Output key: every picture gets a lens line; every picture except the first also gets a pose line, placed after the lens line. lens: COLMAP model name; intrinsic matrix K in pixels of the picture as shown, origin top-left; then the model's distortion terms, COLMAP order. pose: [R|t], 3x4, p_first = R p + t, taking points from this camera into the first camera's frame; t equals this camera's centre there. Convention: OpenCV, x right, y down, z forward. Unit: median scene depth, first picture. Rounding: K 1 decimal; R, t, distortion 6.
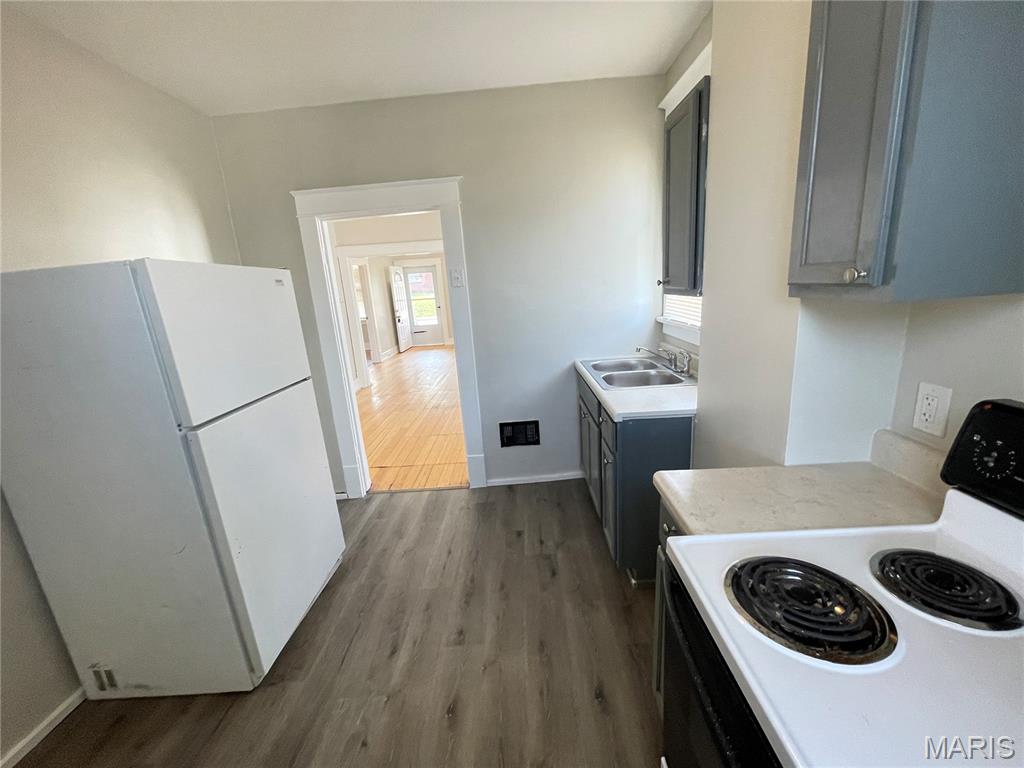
lens RADIAL K [[416.0, 0, 507.8], [0, 416.0, 383.8], [0, 0, 1]] dist [-0.000171, 0.003529]
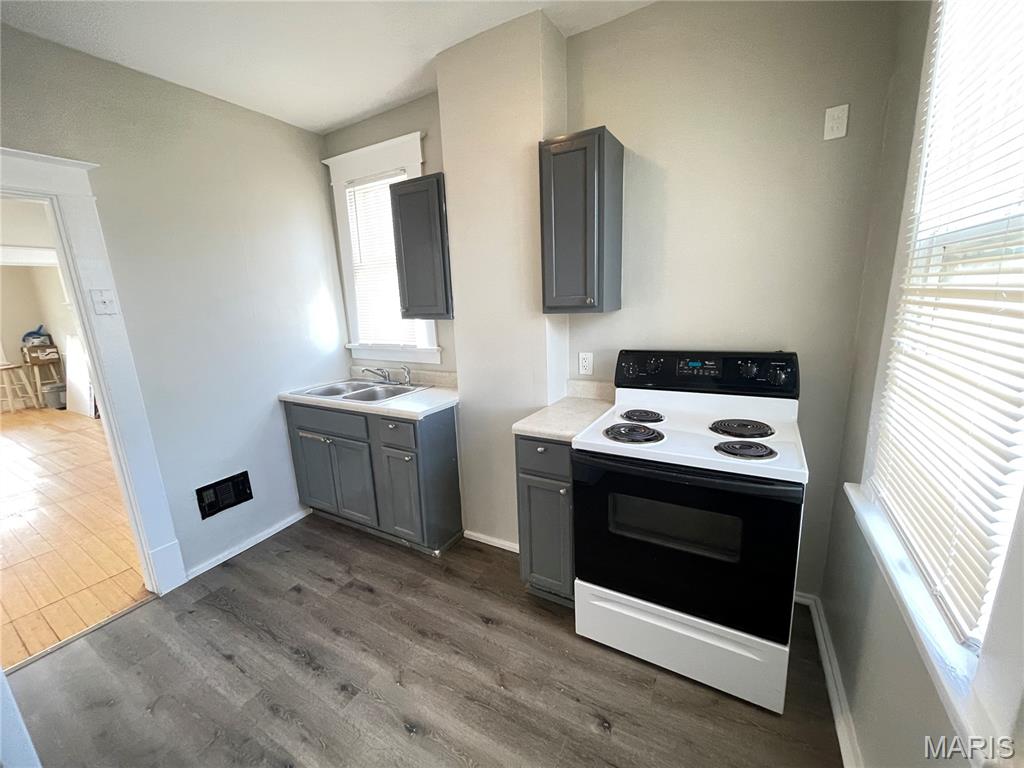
lens RADIAL K [[416.0, 0, 507.8], [0, 416.0, 383.8], [0, 0, 1]] dist [-0.000171, 0.003529]
pose [[0.495675, -0.130844, 0.858596, -0.487360], [0.214946, 0.976314, 0.024693, 0.010361], [-0.841490, 0.172312, 0.512058, 0.104212]]
